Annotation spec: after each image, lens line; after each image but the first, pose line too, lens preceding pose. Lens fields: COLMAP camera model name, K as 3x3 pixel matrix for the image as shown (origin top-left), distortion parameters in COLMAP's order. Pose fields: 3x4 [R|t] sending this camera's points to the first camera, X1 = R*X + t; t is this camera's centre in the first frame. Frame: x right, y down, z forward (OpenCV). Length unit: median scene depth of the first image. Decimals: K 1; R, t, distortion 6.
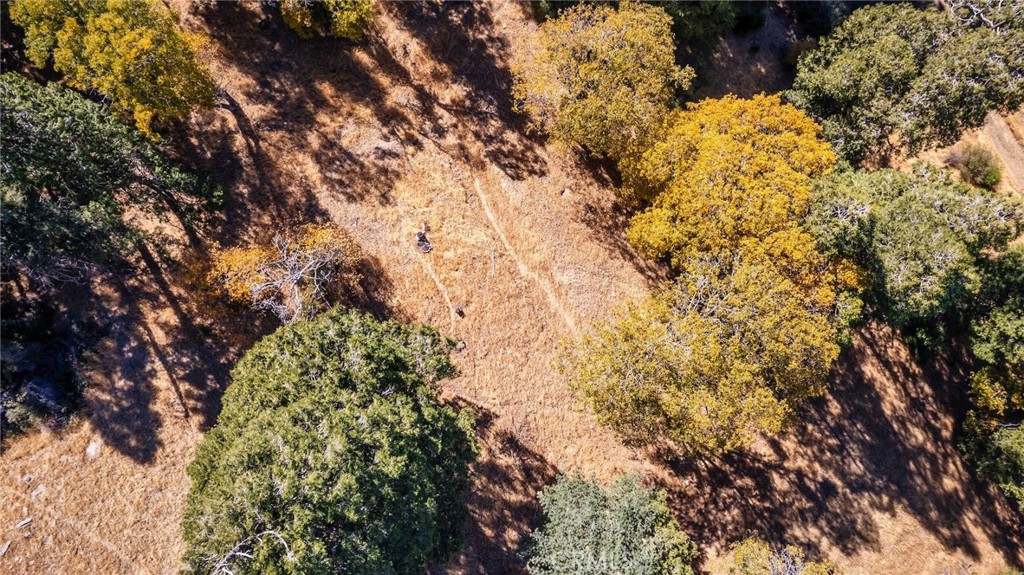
lens RADIAL K [[665.1, 0, 518.3], [0, 665.1, 284.9], [0, 0, 1]] dist [-0.073330, 0.065296]
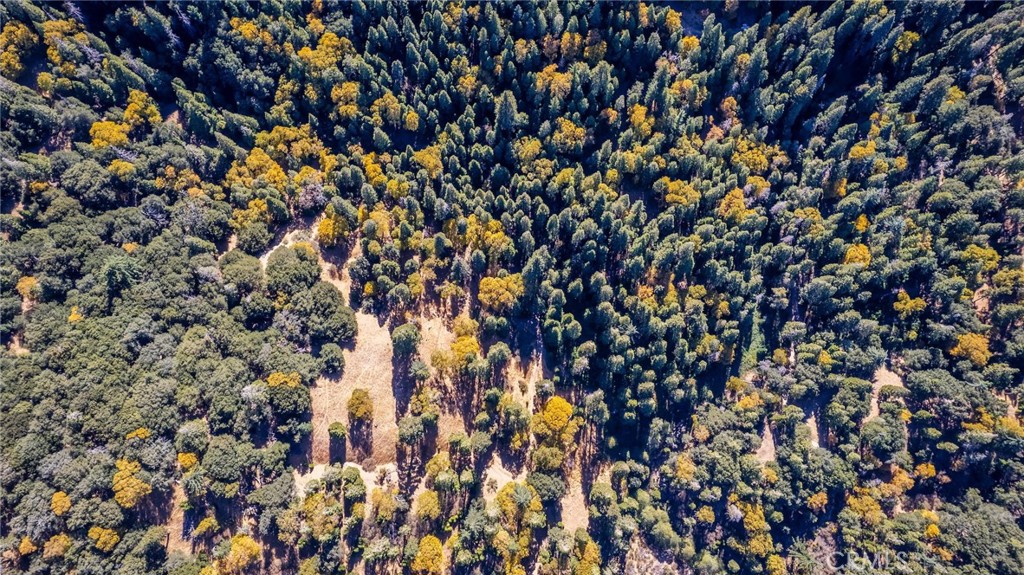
lens RADIAL K [[665.1, 0, 517.7], [0, 665.1, 289.1], [0, 0, 1]] dist [-0.073330, 0.065296]
pose [[0.780430, 0.602400, -0.167459, 1.327742], [-0.625208, 0.749065, -0.219125, 0.504787], [-0.006564, 0.275709, 0.961219, -5.131908]]
